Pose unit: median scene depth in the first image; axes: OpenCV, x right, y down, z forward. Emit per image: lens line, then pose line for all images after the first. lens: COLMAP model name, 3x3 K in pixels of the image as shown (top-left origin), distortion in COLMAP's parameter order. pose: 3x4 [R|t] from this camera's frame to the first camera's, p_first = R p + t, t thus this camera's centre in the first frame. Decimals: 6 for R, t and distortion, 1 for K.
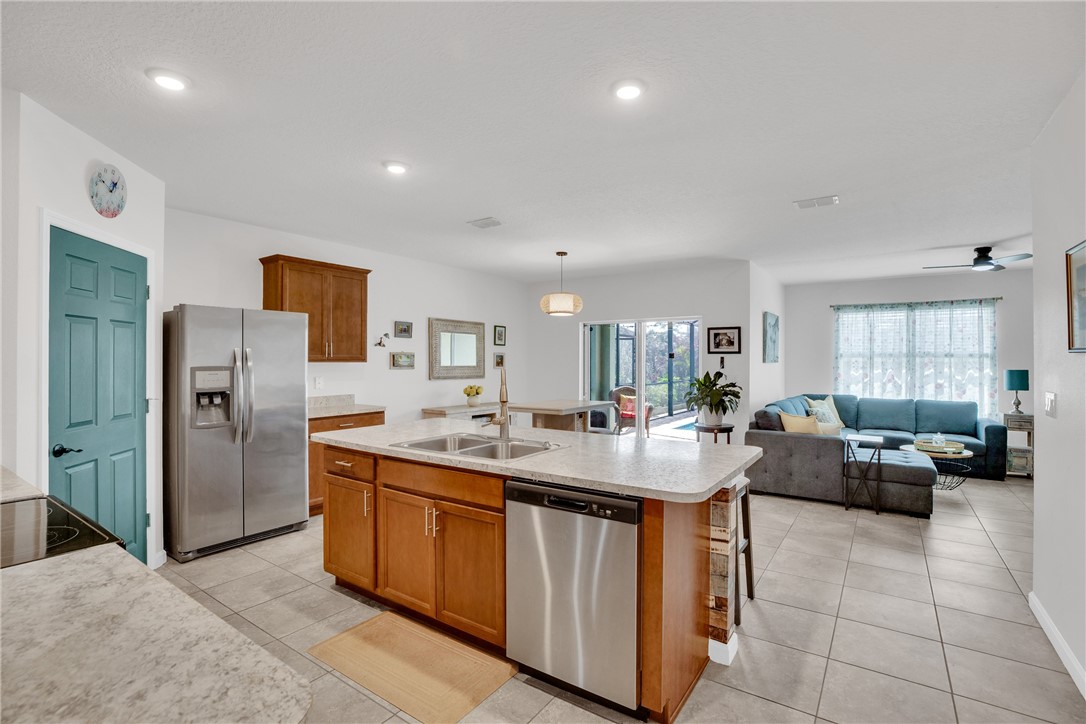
lens RADIAL K [[499.3, 0, 548.1], [0, 499.3, 358.9], [0, 0, 1]] dist [-0.046370, 0.015318]
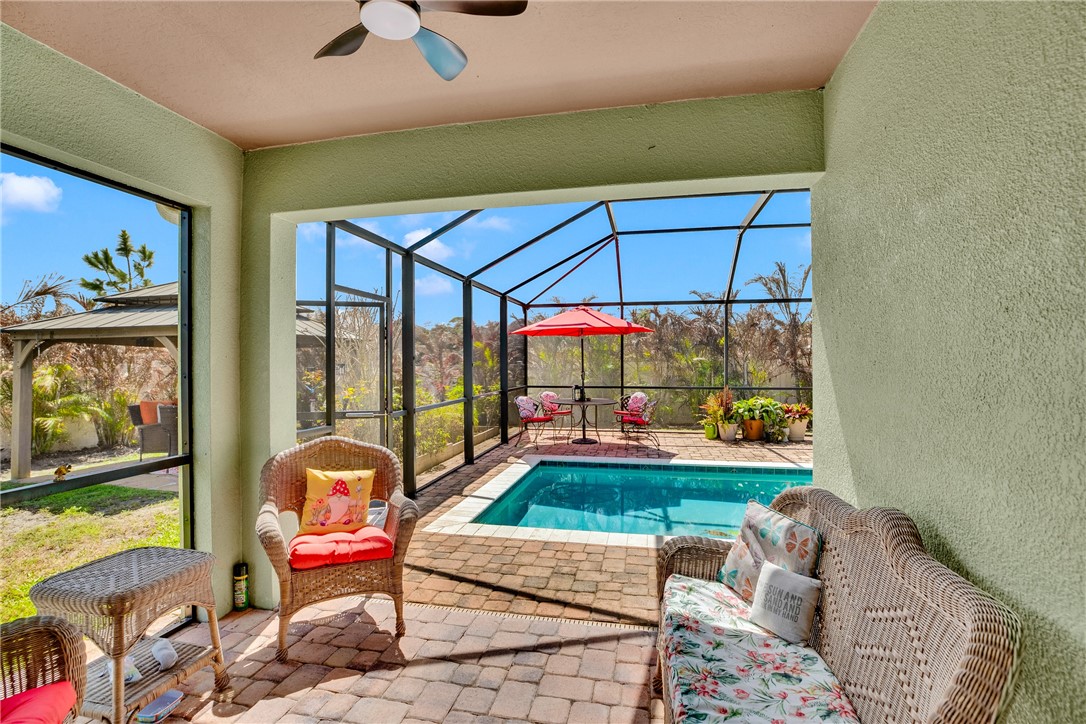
lens RADIAL K [[499.3, 0, 548.1], [0, 499.3, 358.9], [0, 0, 1]] dist [-0.046370, 0.015318]
pose [[0.918233, -0.003714, 0.396023, 0.235017], [0.003815, 0.999993, 0.000532, 0.010928], [-0.396022, 0.001022, 0.918240, 0.990208]]
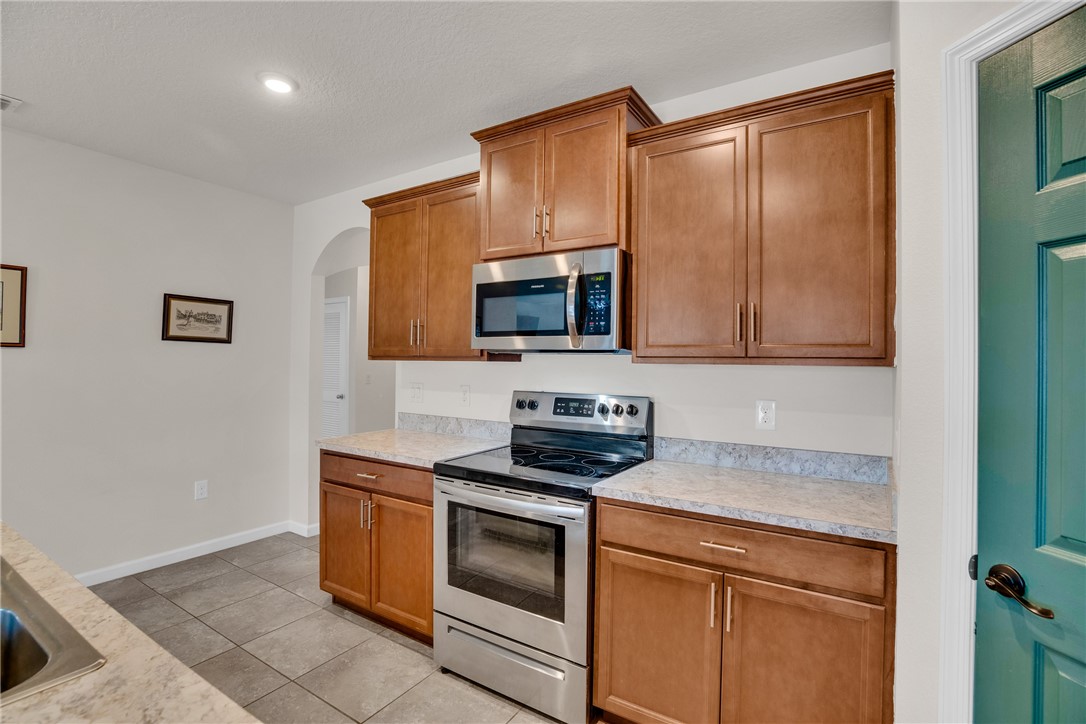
lens RADIAL K [[499.3, 0, 548.1], [0, 499.3, 358.9], [0, 0, 1]] dist [-0.046370, 0.015318]
pose [[-0.999176, -0.014895, -0.037755, -0.221056], [-0.014517, 0.999842, -0.010279, 0.003914], [0.037902, -0.009722, -0.999234, 0.513376]]
